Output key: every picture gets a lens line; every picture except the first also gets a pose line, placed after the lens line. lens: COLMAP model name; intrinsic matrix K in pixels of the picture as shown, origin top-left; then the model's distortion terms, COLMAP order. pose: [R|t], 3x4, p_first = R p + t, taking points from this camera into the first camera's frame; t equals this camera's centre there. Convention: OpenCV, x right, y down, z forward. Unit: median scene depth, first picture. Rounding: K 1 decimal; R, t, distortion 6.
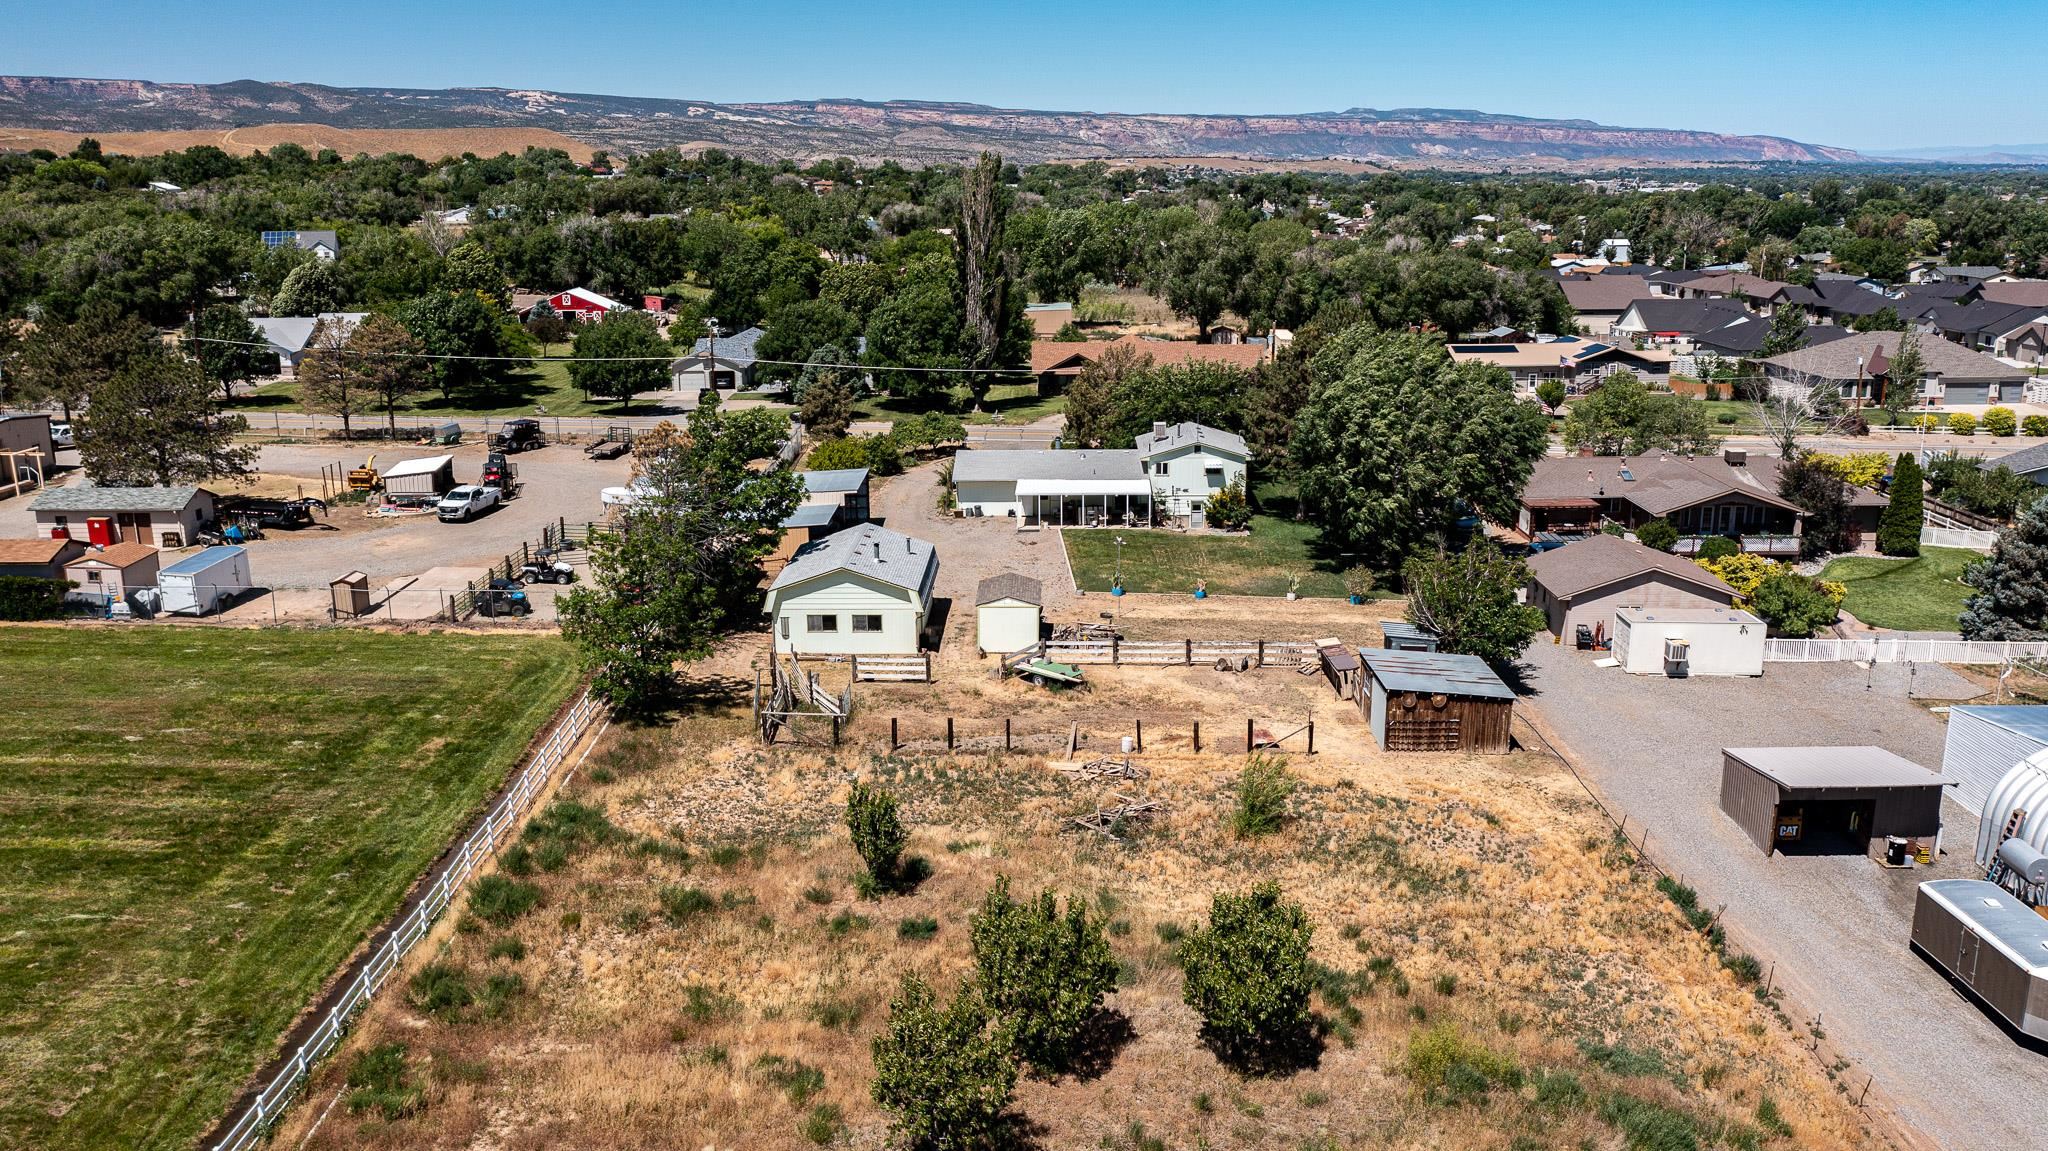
lens RADIAL K [[1614.3, 0, 1025.1], [0, 1614.3, 564.9], [0, 0, 1]] dist [-0.007637, 0.003217]
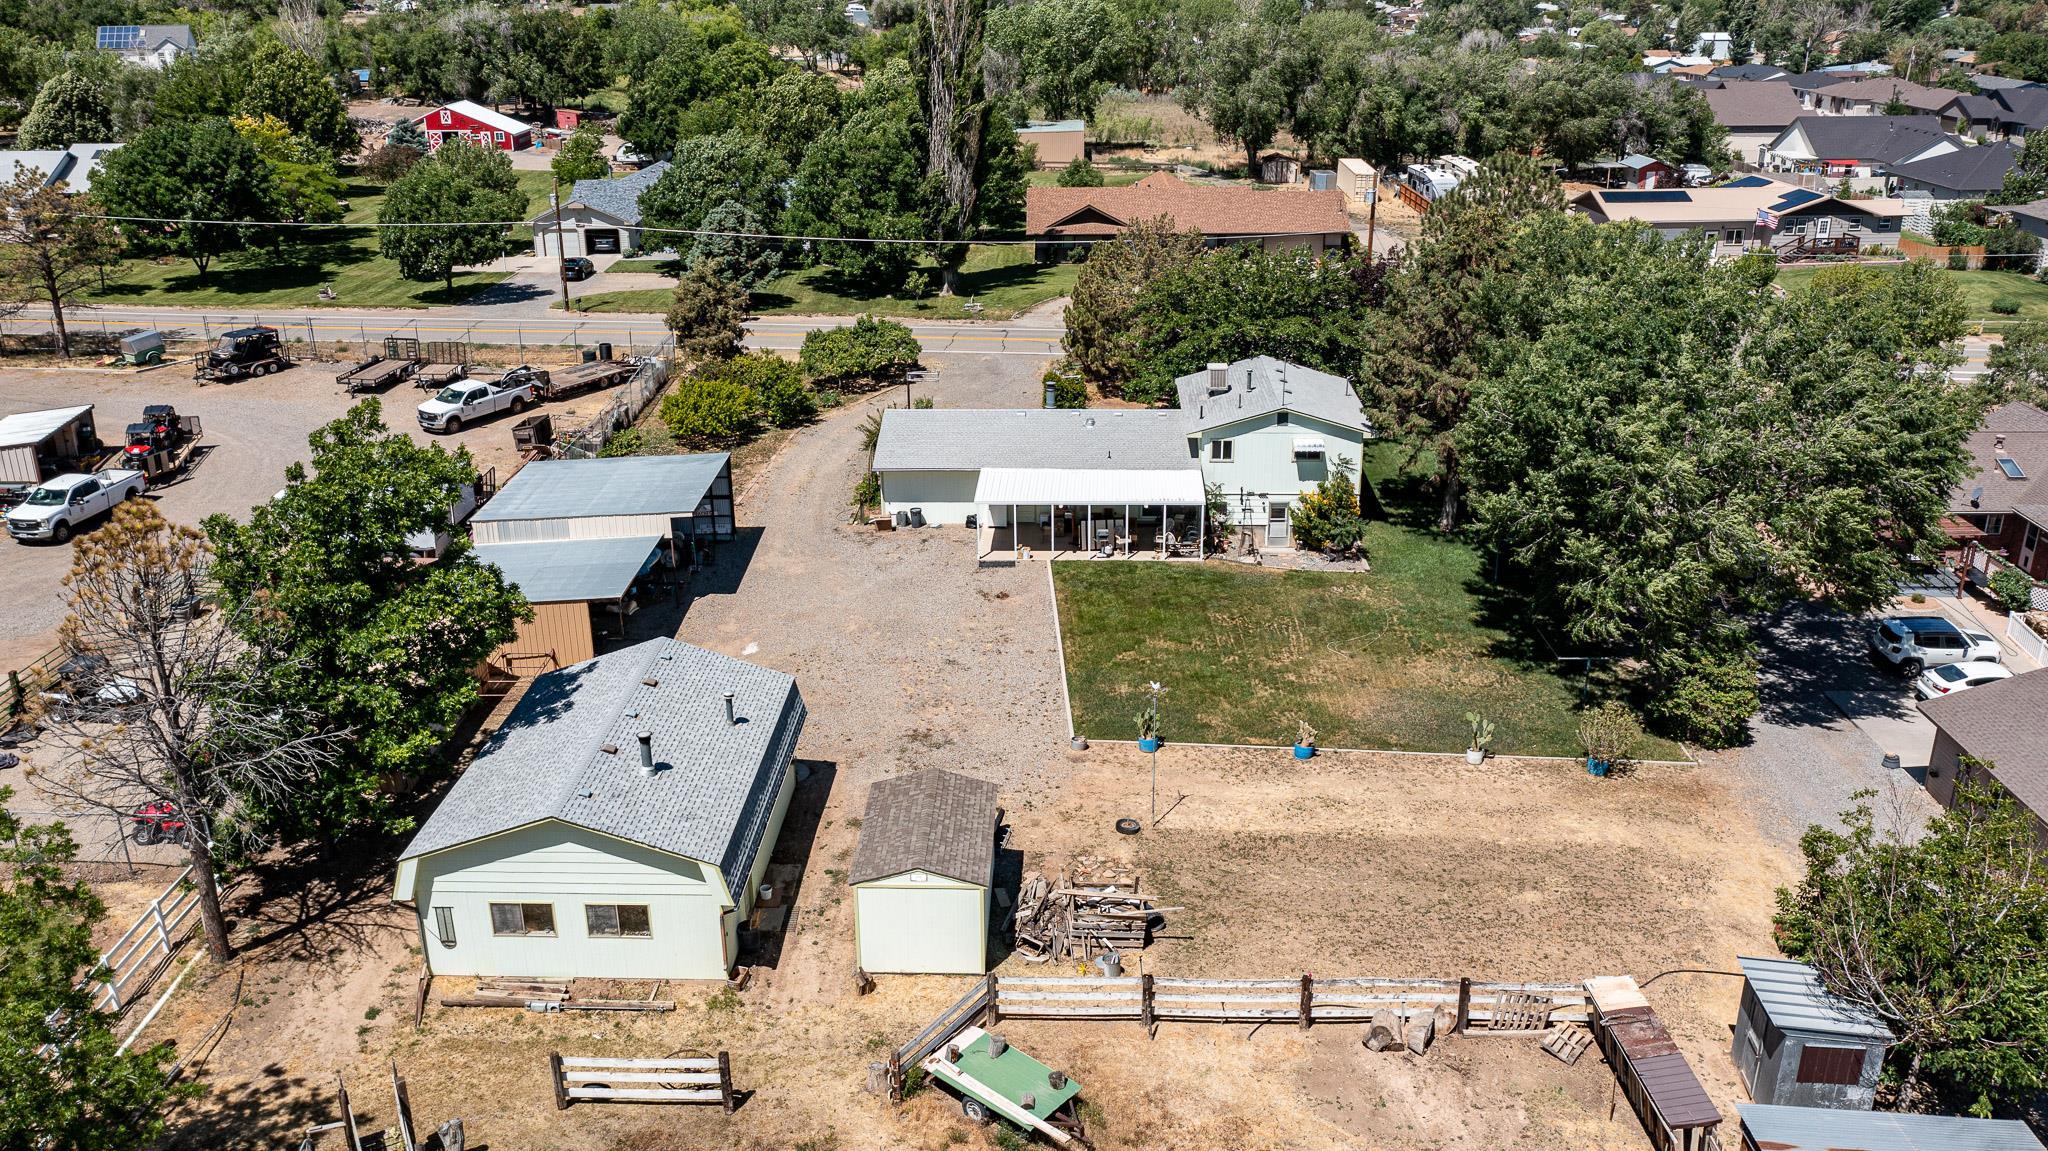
lens RADIAL K [[1614.3, 0, 1025.1], [0, 1614.3, 564.9], [0, 0, 1]] dist [-0.007637, 0.003217]
pose [[0.999940, 0.003296, -0.010420, 0.011881], [-0.002002, 0.992552, 0.121801, -0.059017], [0.010744, -0.121773, 0.992500, 0.261625]]
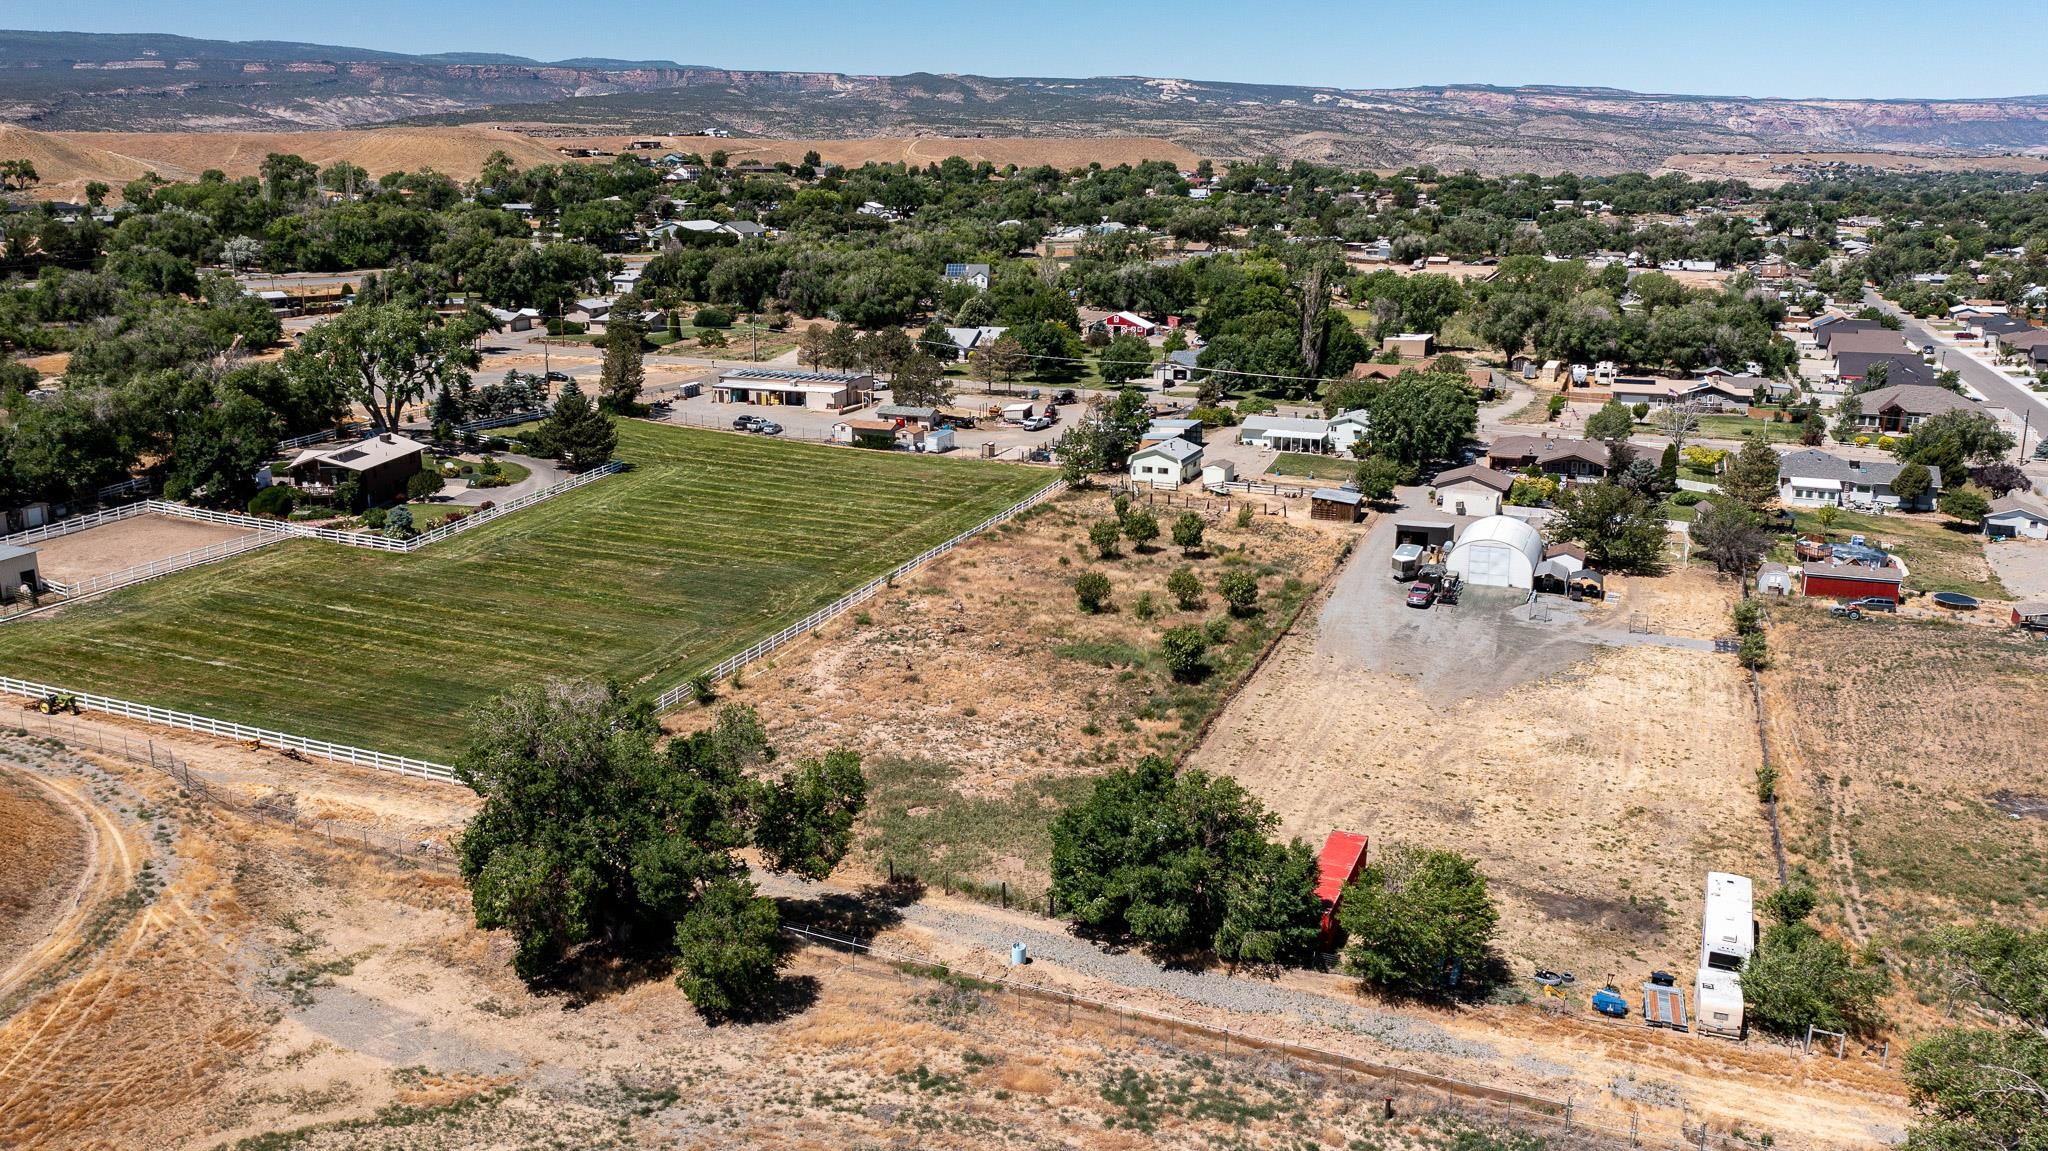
lens RADIAL K [[1614.3, 0, 1025.1], [0, 1614.3, 564.9], [0, 0, 1]] dist [-0.007637, 0.003217]
pose [[0.931829, 0.096544, -0.349820, 0.312814], [-0.093086, 0.995299, 0.026727, 0.068244], [0.350756, 0.007658, 0.936436, -0.782075]]
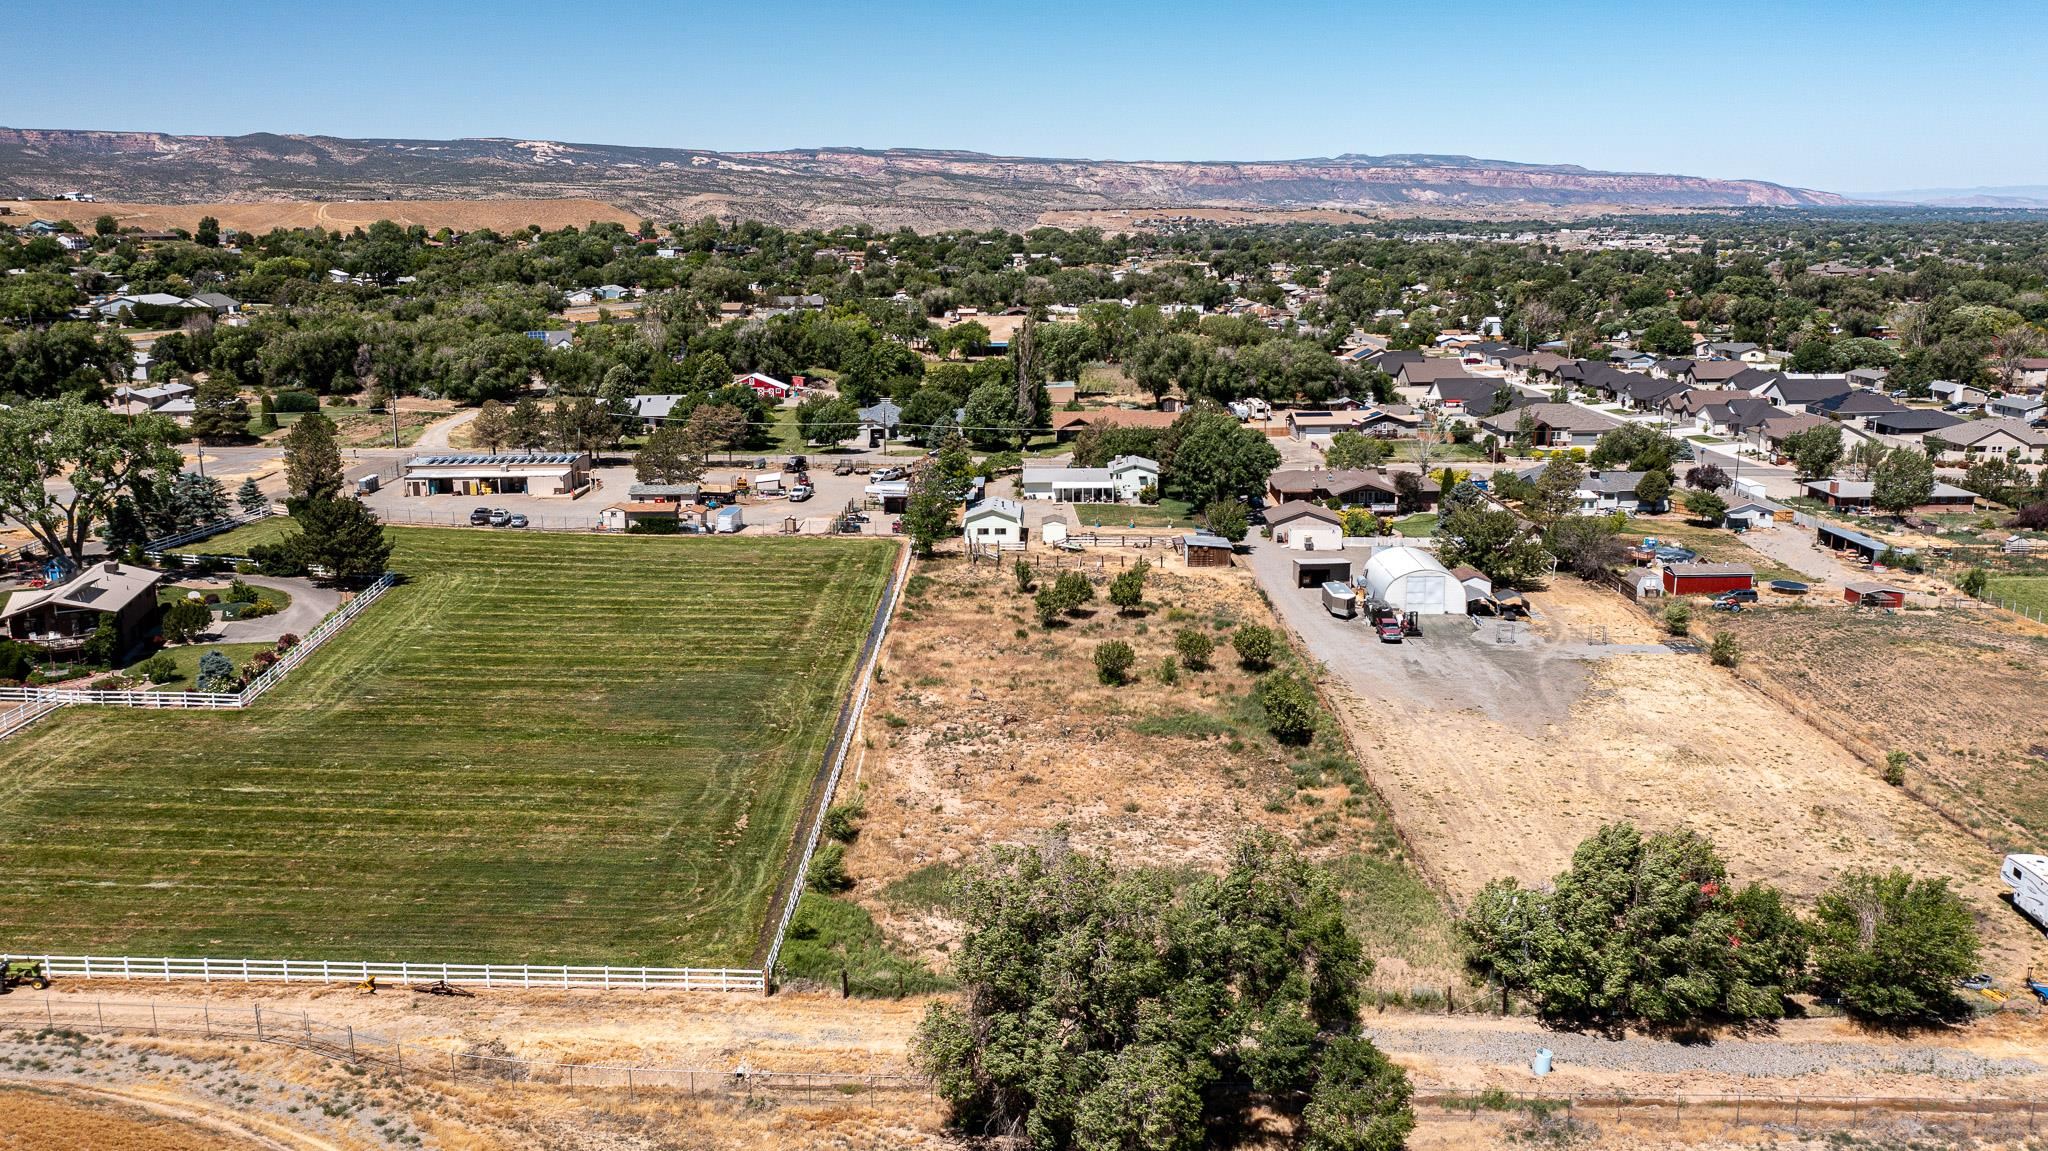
lens RADIAL K [[1614.3, 0, 1025.1], [0, 1614.3, 564.9], [0, 0, 1]] dist [-0.007637, 0.003217]
pose [[0.999993, -0.003594, 0.000980, -0.028939], [0.003618, 0.999662, -0.025759, 0.075014], [-0.000887, 0.025762, 0.999668, -0.764862]]
